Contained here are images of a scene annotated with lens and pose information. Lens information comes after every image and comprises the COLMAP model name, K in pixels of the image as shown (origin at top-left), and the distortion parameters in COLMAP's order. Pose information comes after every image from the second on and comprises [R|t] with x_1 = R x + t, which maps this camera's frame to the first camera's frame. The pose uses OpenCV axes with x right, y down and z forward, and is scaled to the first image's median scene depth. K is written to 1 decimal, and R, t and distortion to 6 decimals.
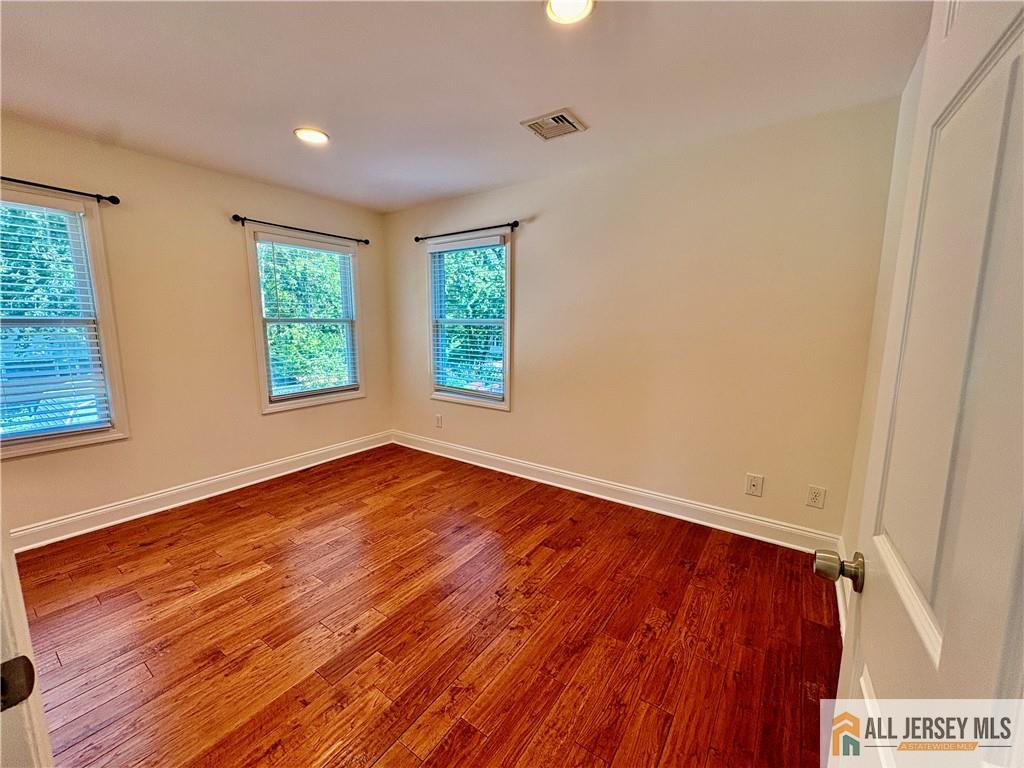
lens RADIAL K [[409.3, 0, 511.5], [0, 409.3, 384.4], [0, 0, 1]] dist [0.000188, 0.000006]
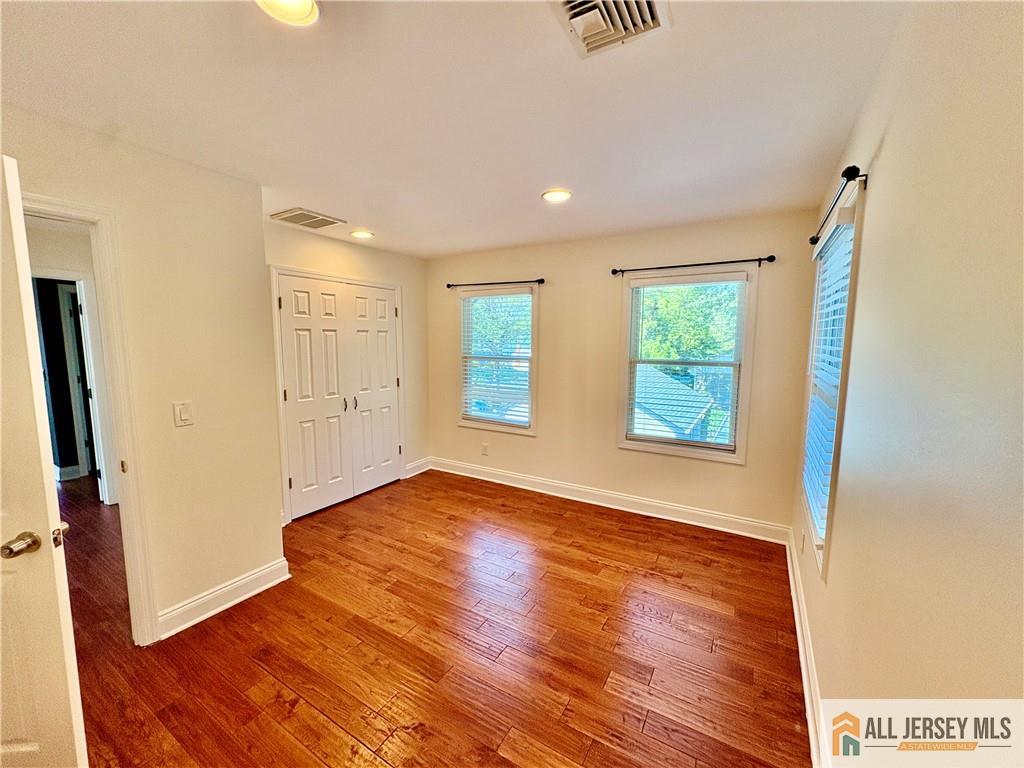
lens RADIAL K [[409.3, 0, 512.3], [0, 409.3, 382.3], [0, 0, 1]] dist [0.000188, 0.000006]
pose [[0.069729, 0.098609, -0.992680, 0.457108], [-0.154847, 0.984111, 0.086881, -0.157035], [0.985475, 0.147656, 0.083891, 0.659782]]
